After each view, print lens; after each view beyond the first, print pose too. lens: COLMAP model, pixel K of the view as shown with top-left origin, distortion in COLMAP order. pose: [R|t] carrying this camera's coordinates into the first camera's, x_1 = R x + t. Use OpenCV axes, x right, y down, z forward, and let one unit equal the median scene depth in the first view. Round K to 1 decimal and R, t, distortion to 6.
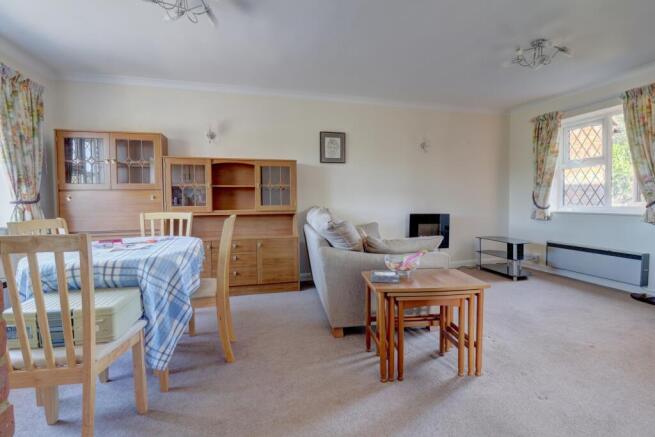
lens RADIAL K [[302.4, 0, 329.3], [0, 302.4, 211.9], [0, 0, 1]] dist [0.002413, -0.012217]
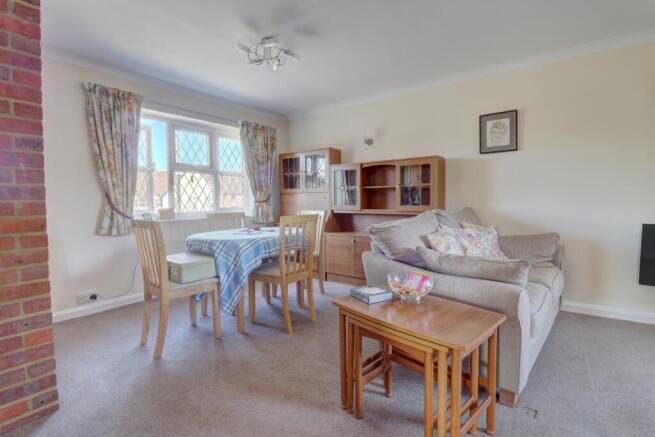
lens RADIAL K [[302.4, 0, 329.3], [0, 302.4, 211.9], [0, 0, 1]] dist [0.002413, -0.012217]
pose [[0.616518, 0.032251, -0.786680, 0.526057], [-0.025944, 0.999450, 0.020641, -0.019283], [0.786913, 0.007683, 0.617016, 0.263548]]
